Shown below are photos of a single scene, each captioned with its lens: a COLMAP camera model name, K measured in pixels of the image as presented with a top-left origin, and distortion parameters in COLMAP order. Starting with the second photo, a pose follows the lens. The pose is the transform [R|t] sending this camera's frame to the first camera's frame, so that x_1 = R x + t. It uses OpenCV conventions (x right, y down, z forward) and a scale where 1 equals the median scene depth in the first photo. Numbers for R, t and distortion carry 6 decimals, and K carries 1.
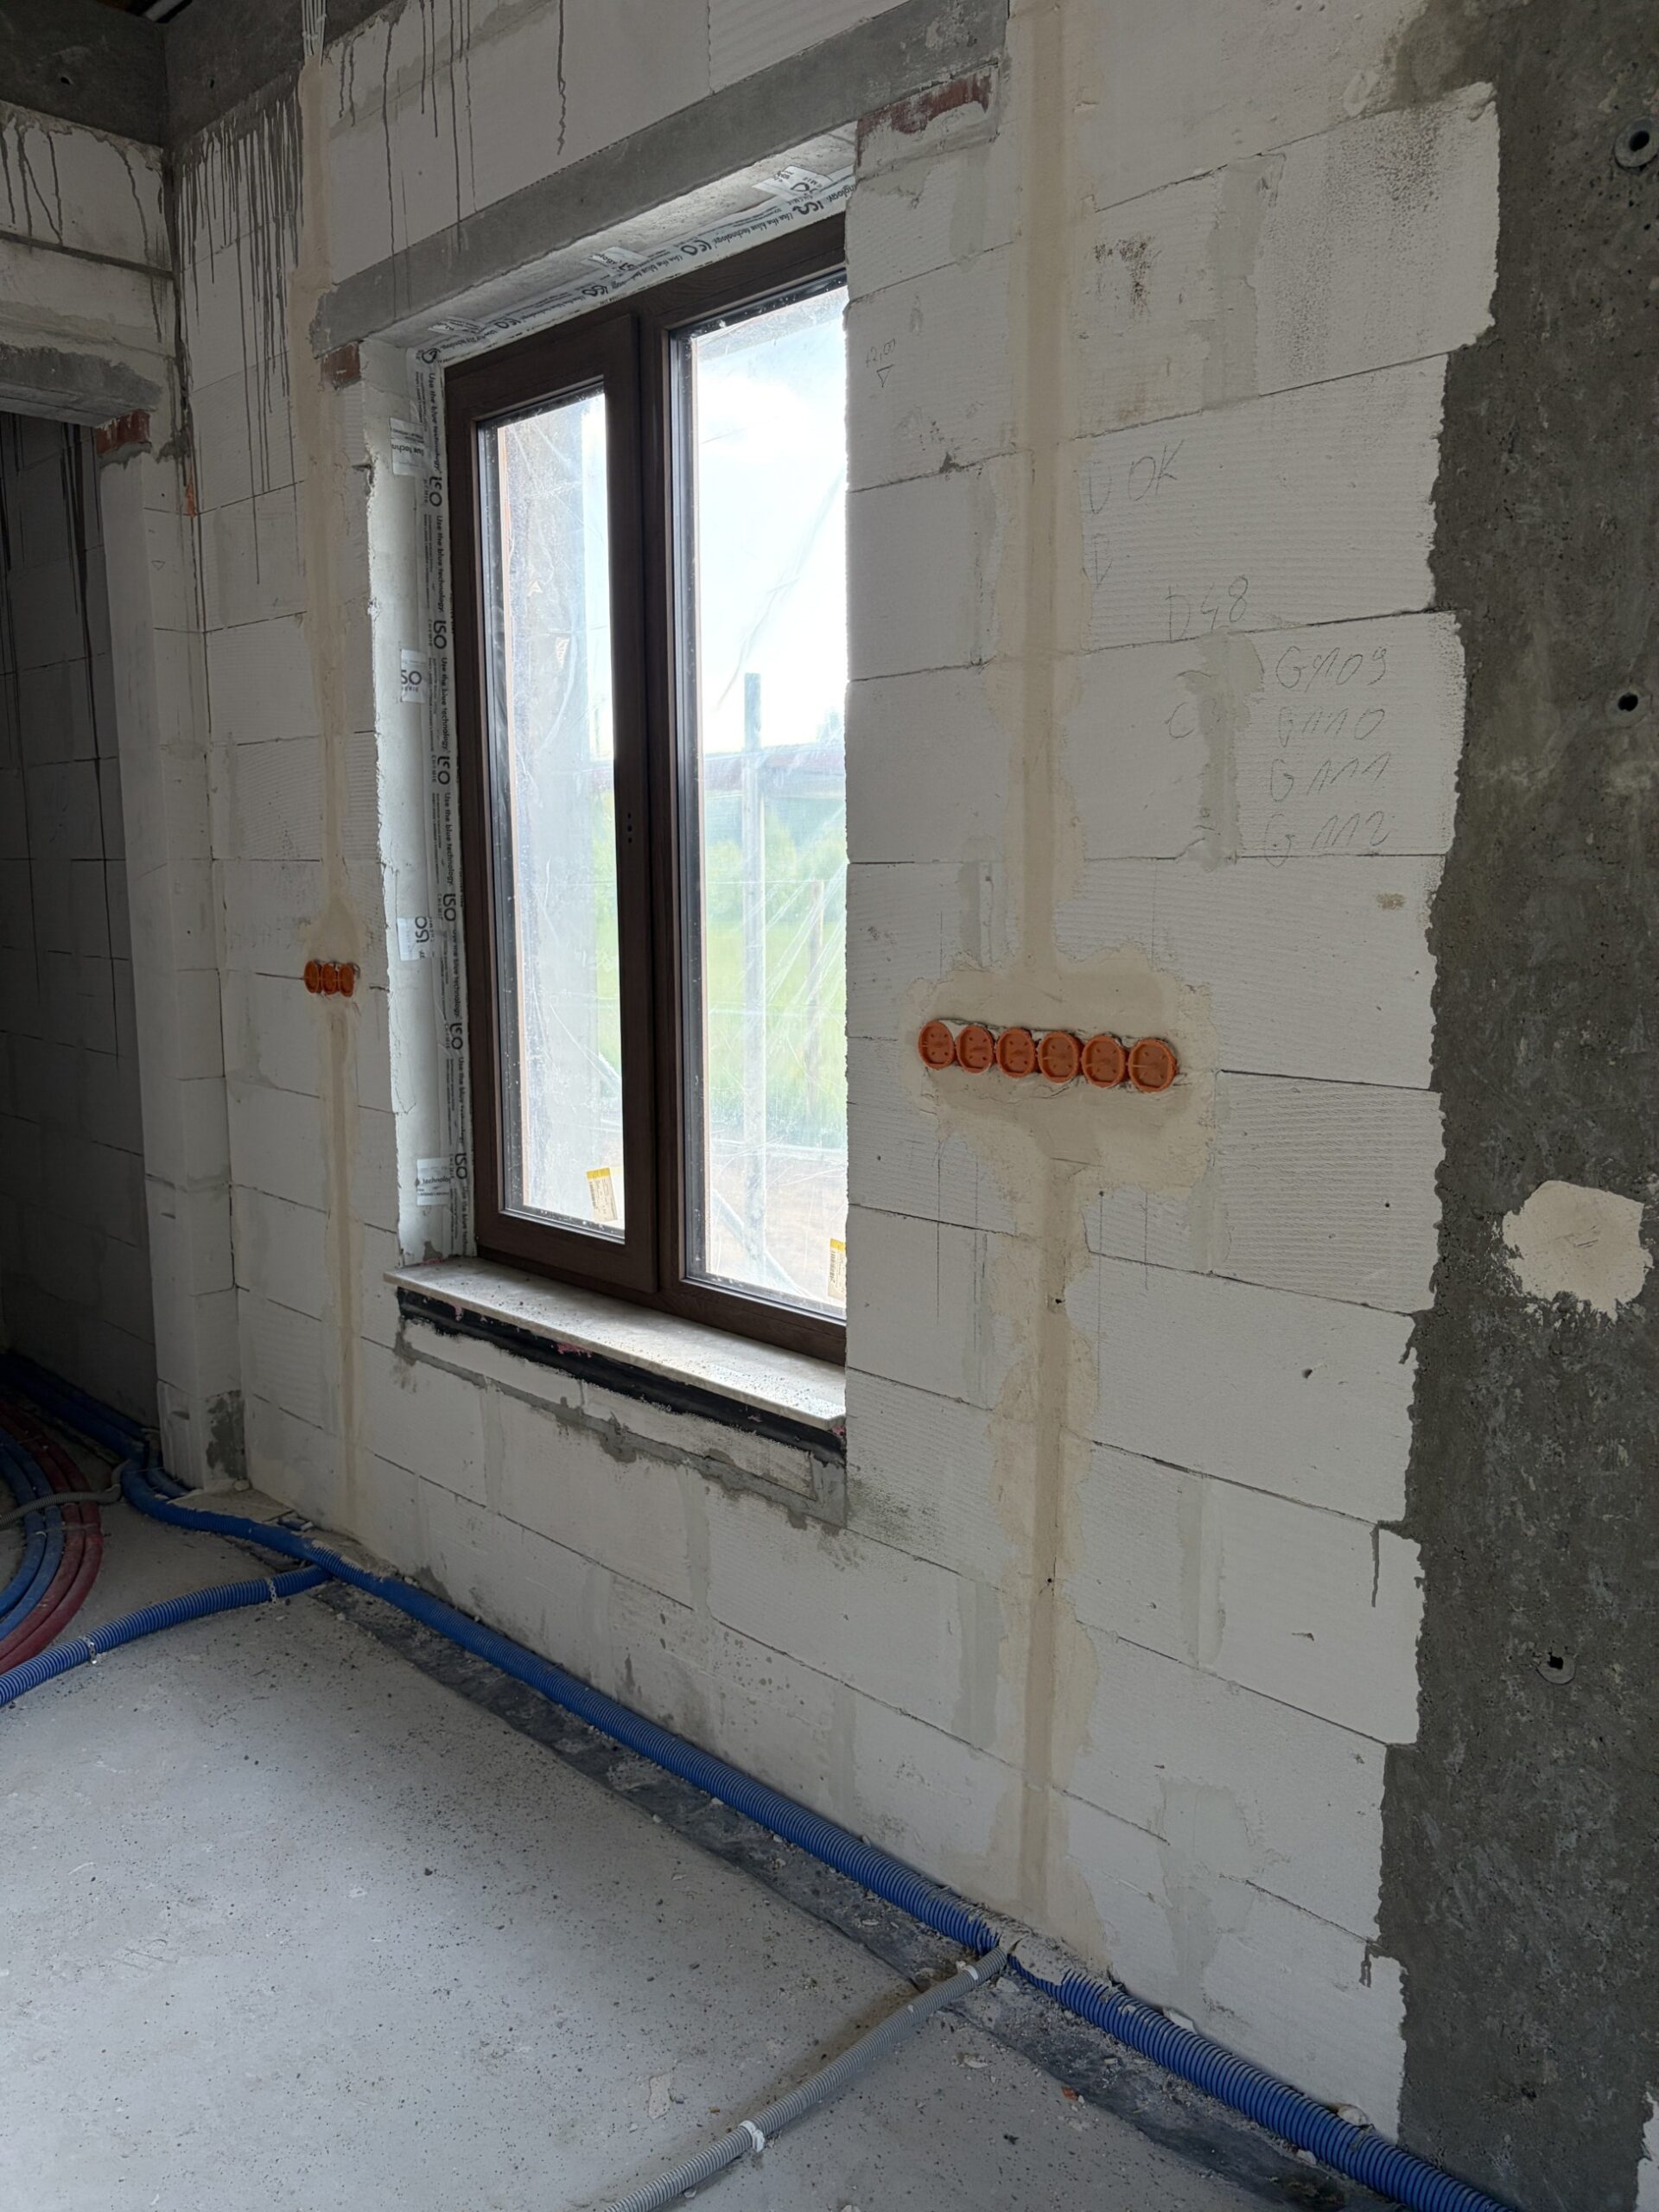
lens RADIAL K [[1701.0, 0, 826.2], [0, 1701.0, 1108.3], [0, 0, 1]] dist [0.041007, -0.045651]
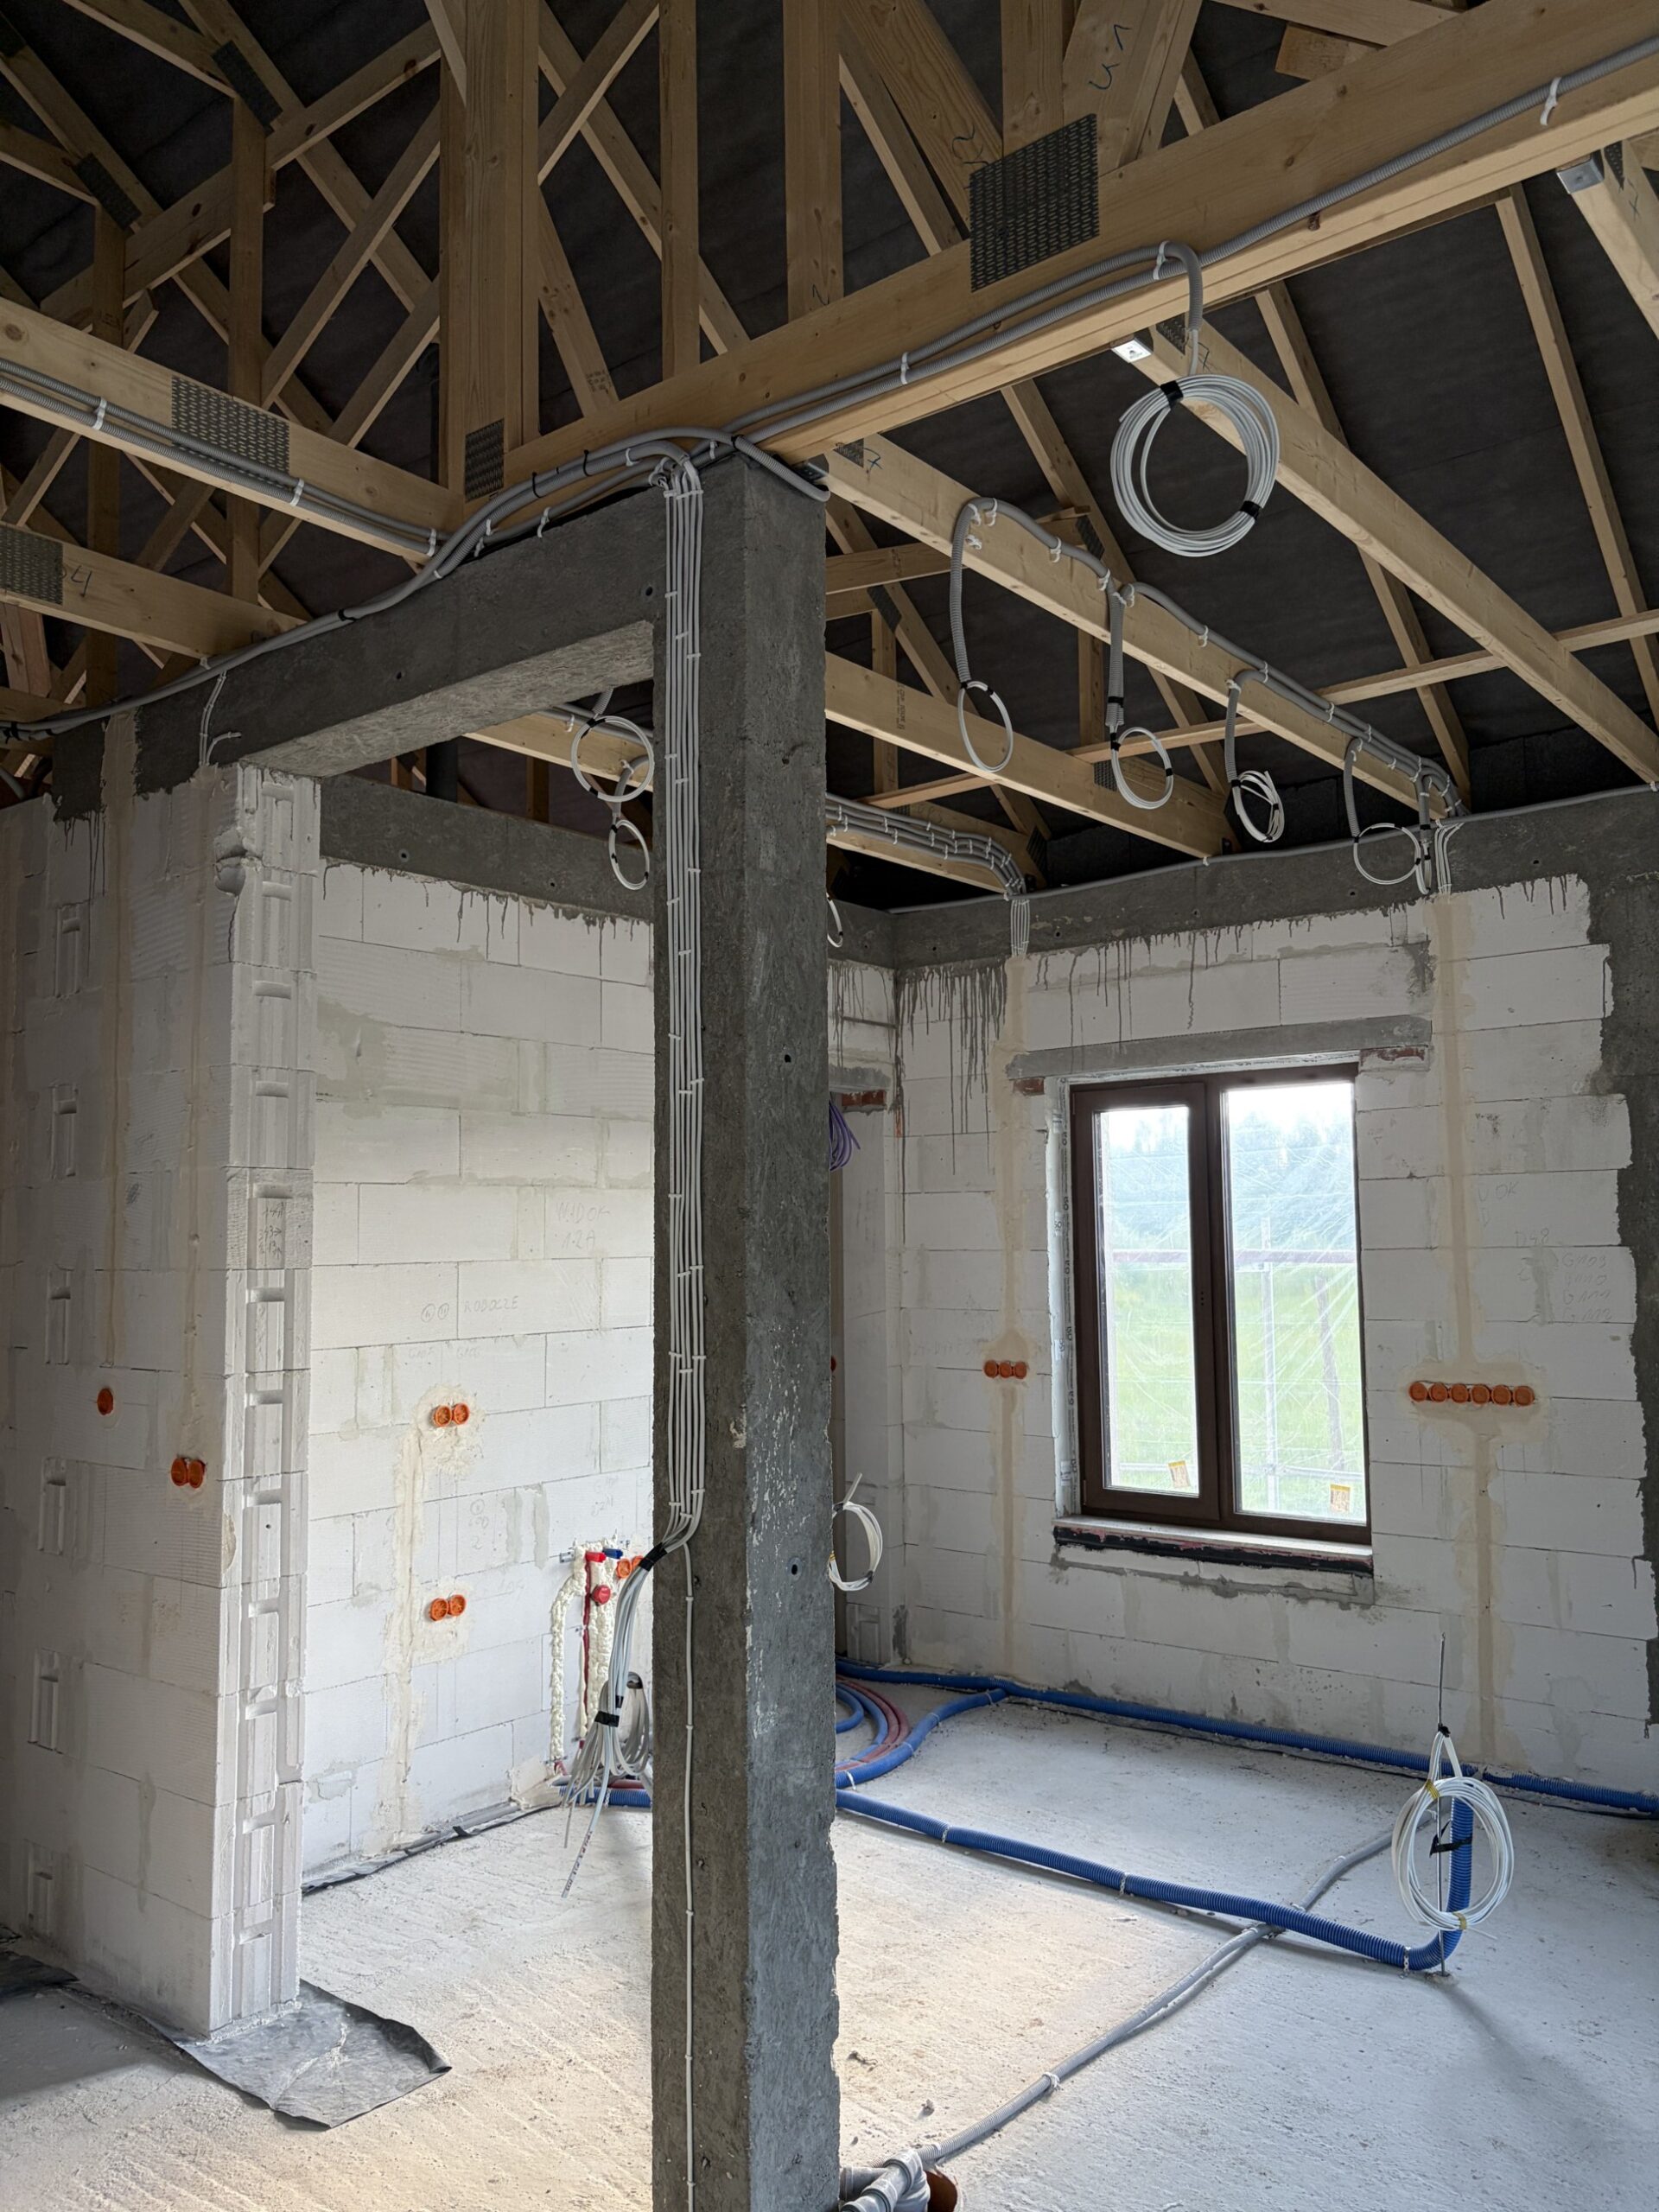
lens RADIAL K [[1701.0, 0, 815.5], [0, 1701.0, 1095.9], [0, 0, 1]] dist [0.041007, -0.045651]
pose [[0.992609, -0.001140, 0.121349, -1.016738], [0.029040, 0.973135, -0.228398, 0.080134], [-0.117828, 0.230234, 0.965976, -1.312026]]
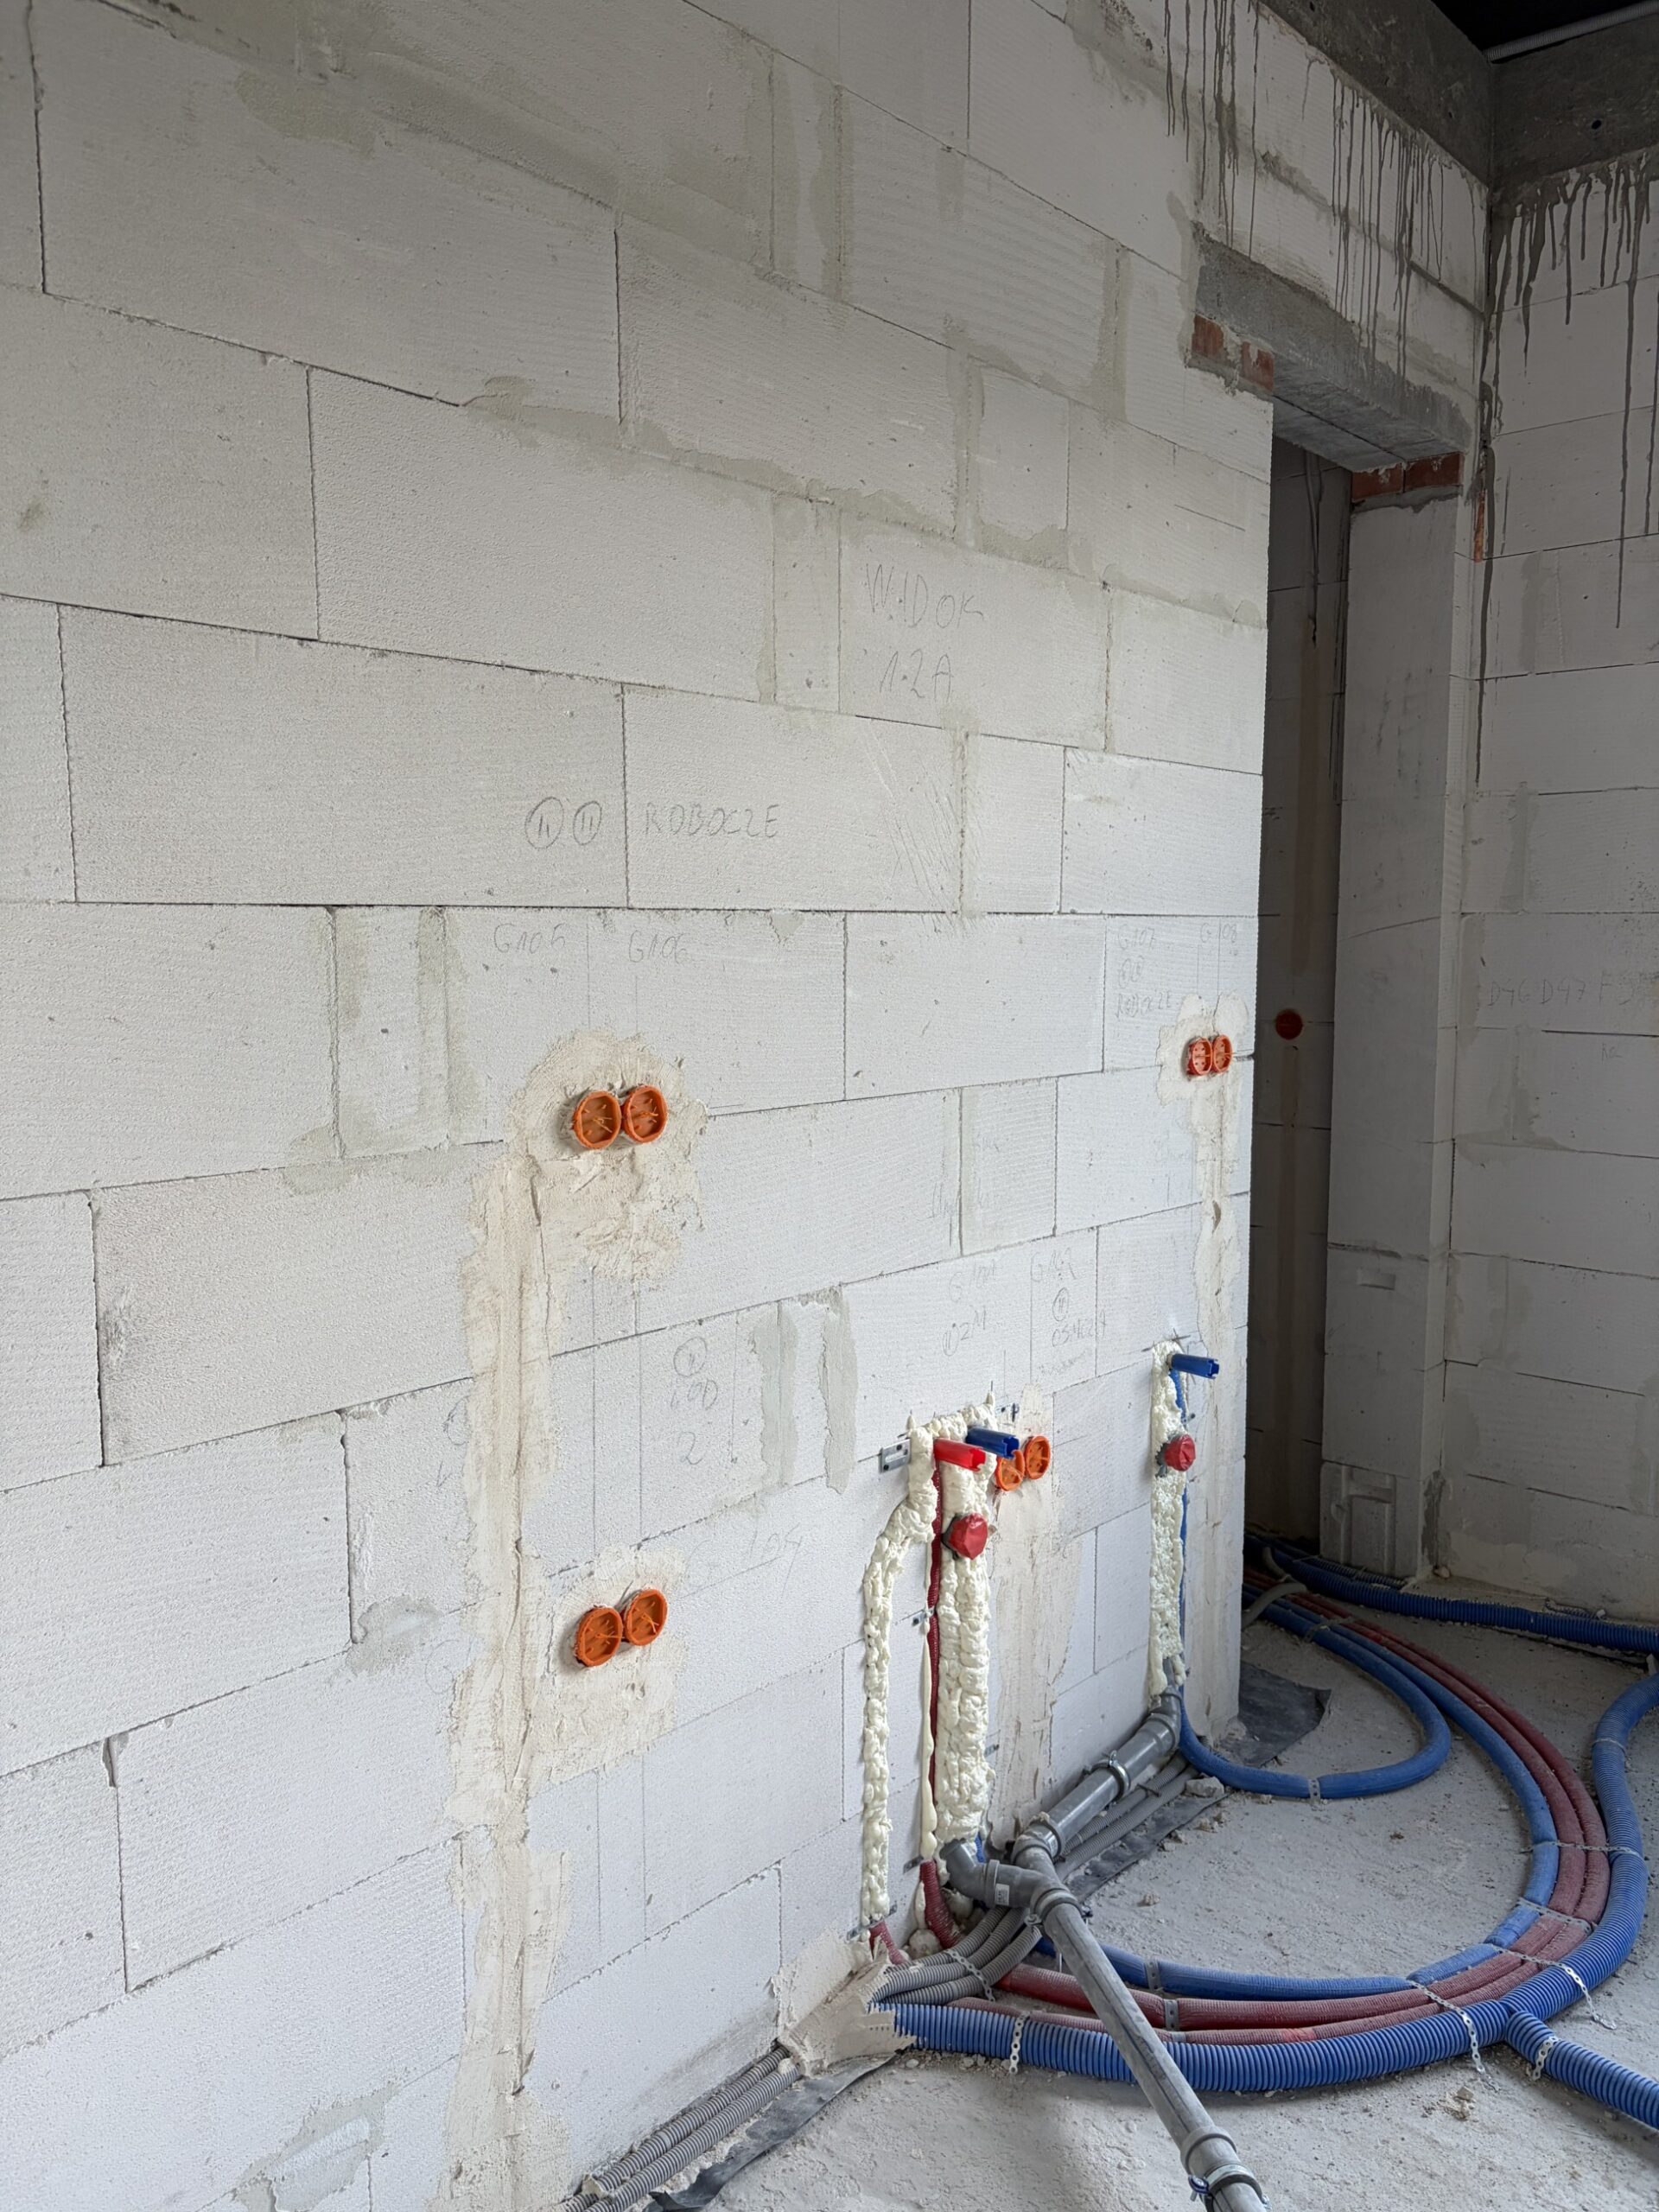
lens RADIAL K [[1701.0, 0, 849.6], [0, 1701.0, 1112.2], [0, 0, 1]] dist [0.041007, -0.045651]
pose [[0.995587, -0.012736, 0.092978, -1.176390], [0.016780, 0.998941, -0.042842, 0.001277], [-0.092334, 0.044213, 0.994746, 0.120339]]
